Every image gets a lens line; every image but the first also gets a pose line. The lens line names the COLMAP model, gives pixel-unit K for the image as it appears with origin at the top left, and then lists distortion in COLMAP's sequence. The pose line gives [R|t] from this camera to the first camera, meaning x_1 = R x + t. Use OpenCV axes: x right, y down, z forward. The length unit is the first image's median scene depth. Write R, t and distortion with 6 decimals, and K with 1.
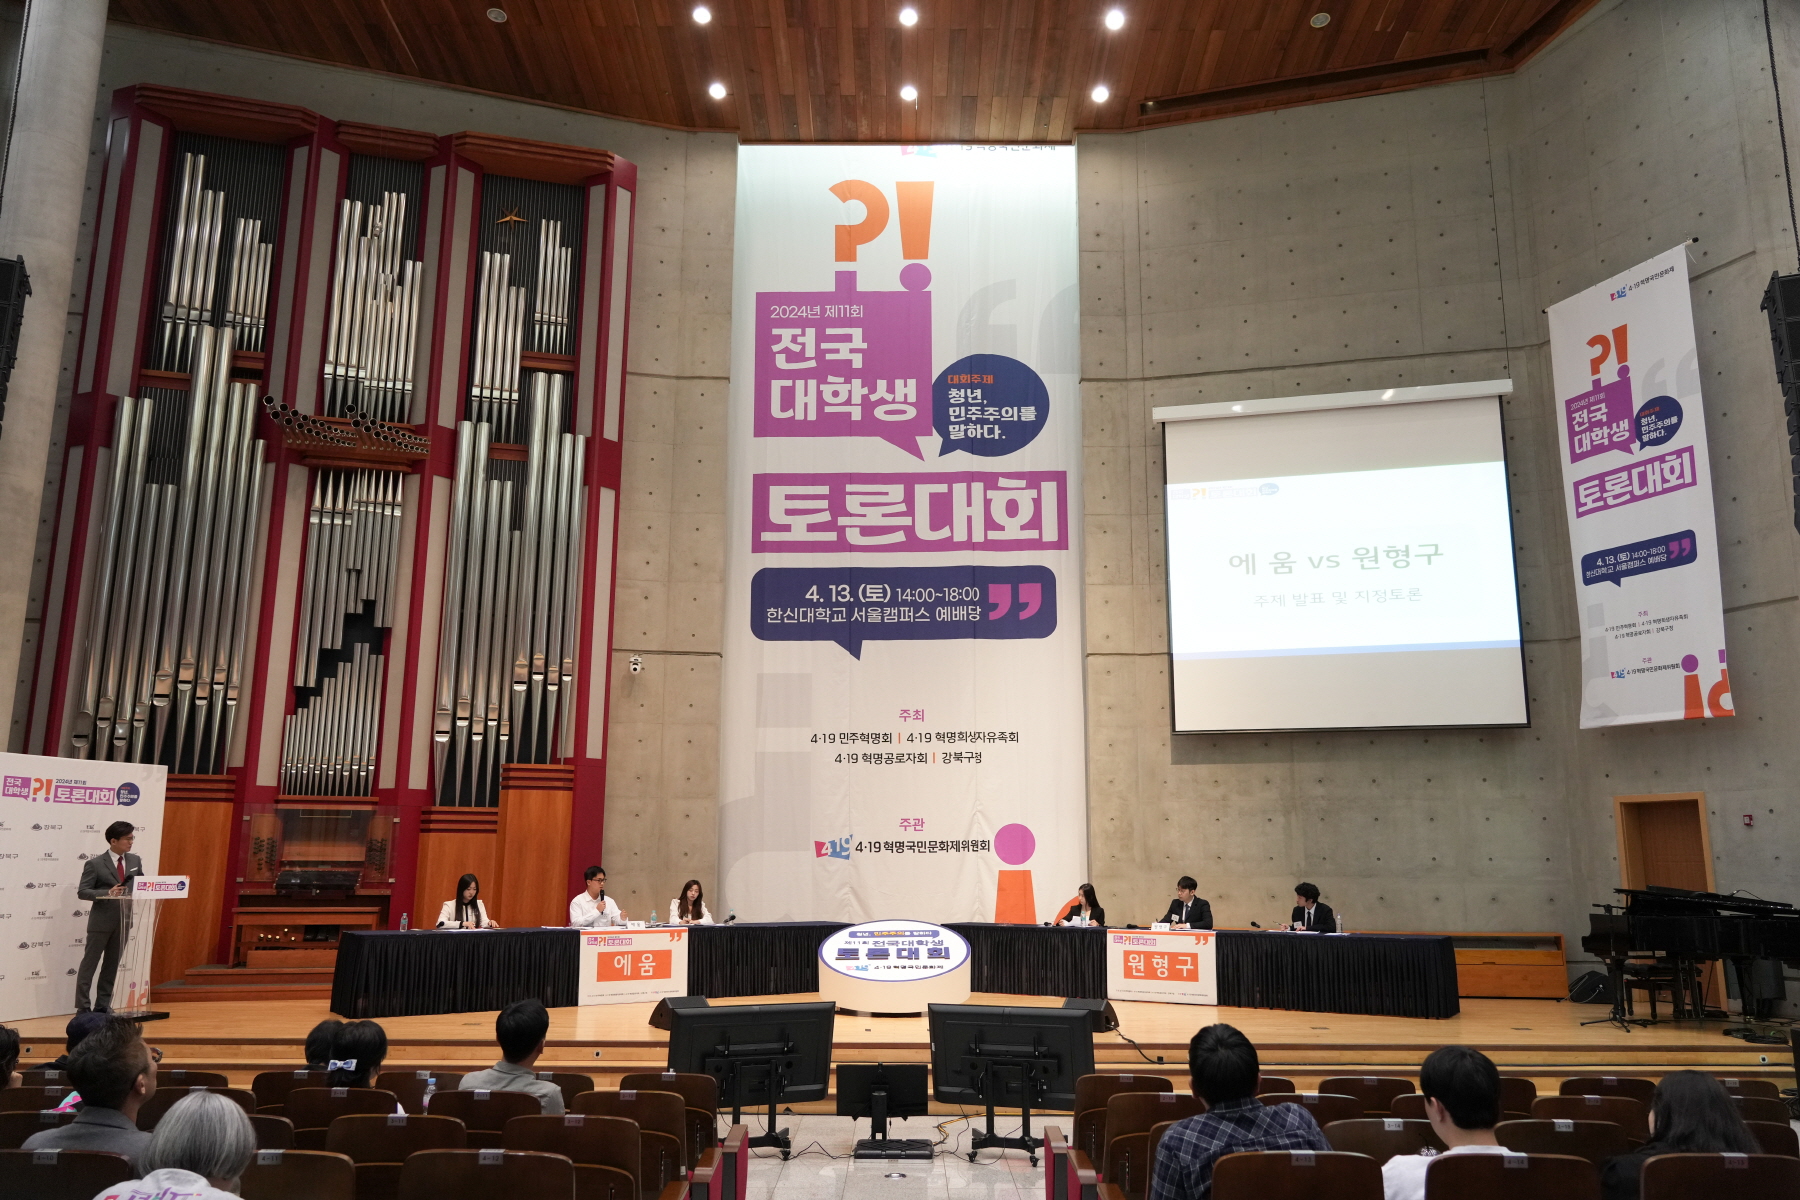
lens RADIAL K [[1322.3, 0, 891.4], [0, 1322.3, 609.6], [0, 0, 1]] dist [-0.002277, -0.003592]
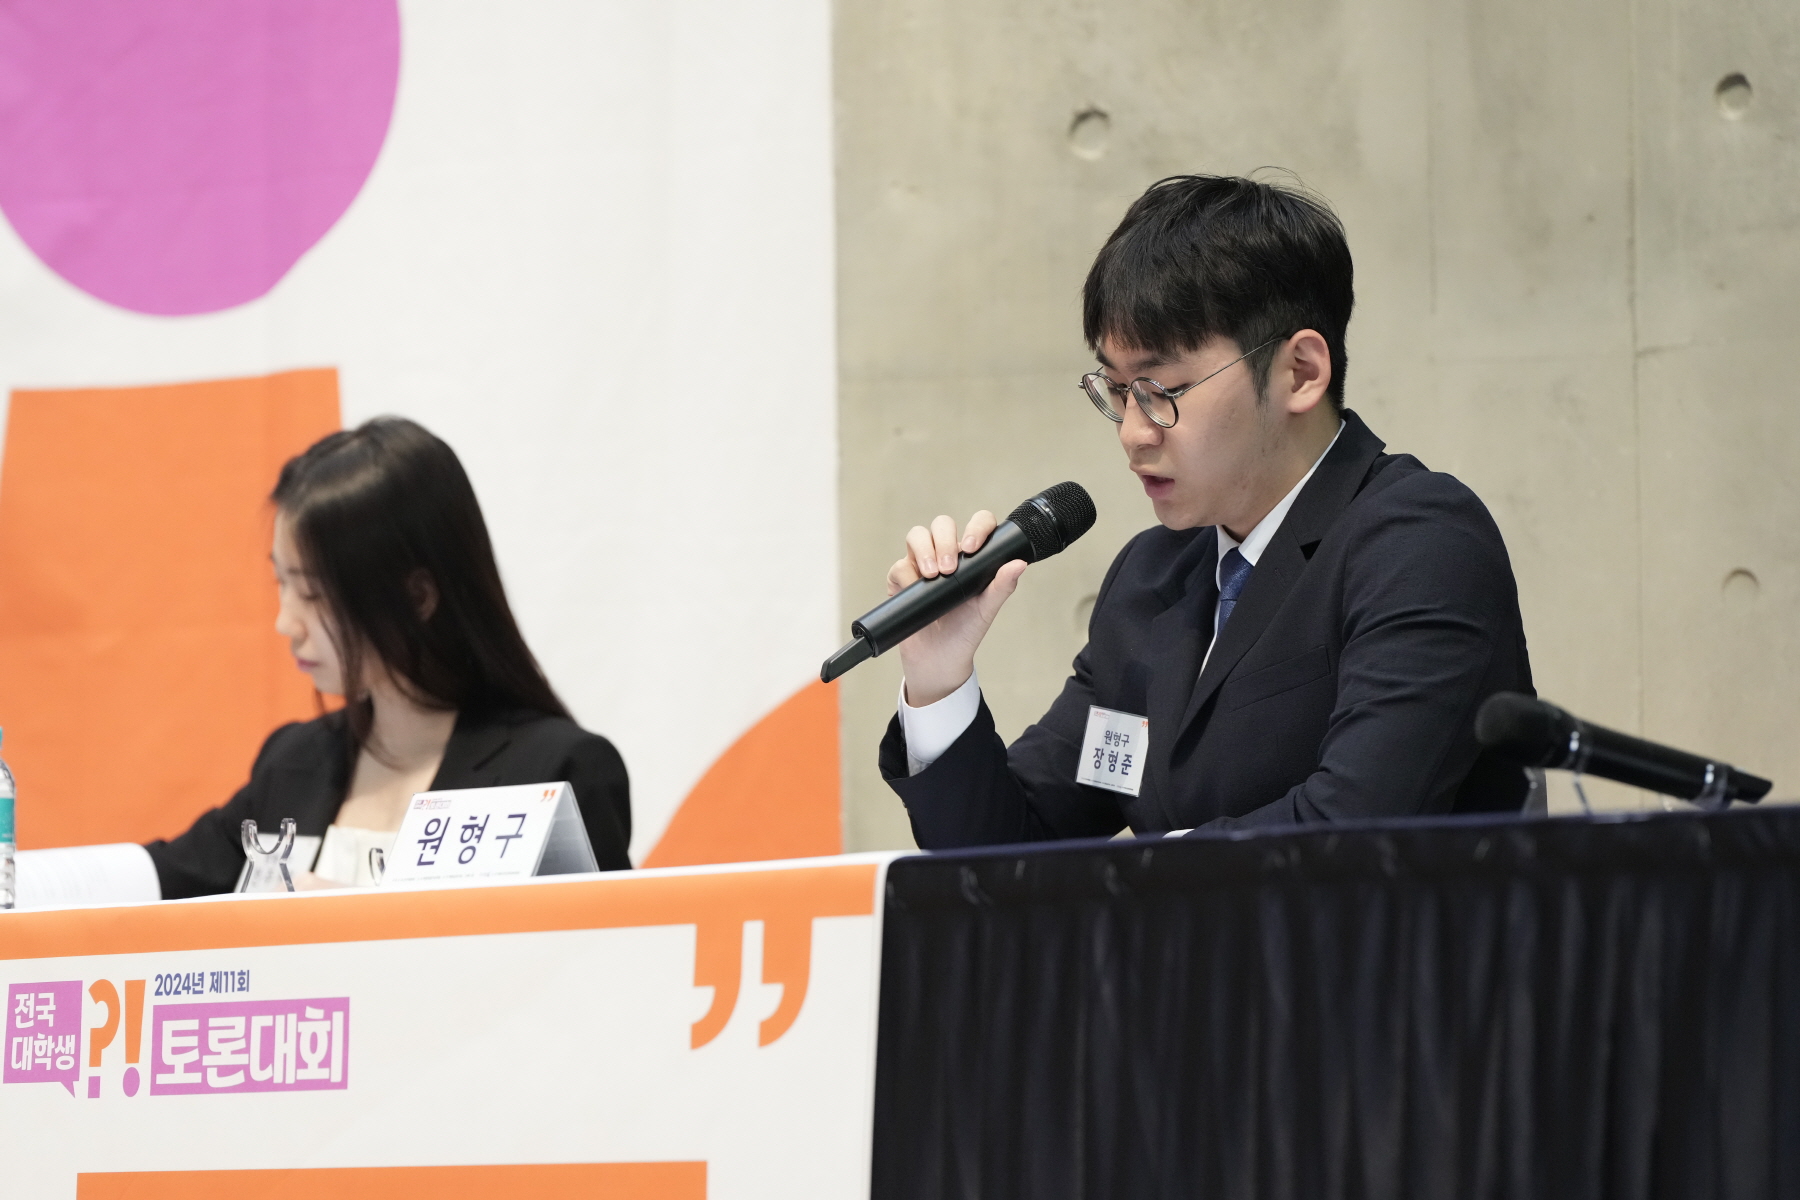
lens RADIAL K [[10226.7, 0, 902.2], [0, 10226.7, 604.3], [0, 0, 1]] dist [0.055525, 0.000000]
pose [[0.940275, -0.033788, -0.338735, 0.365973], [0.078049, 0.989952, 0.117908, 0.146282], [0.331348, -0.137304, 0.933464, 0.440824]]
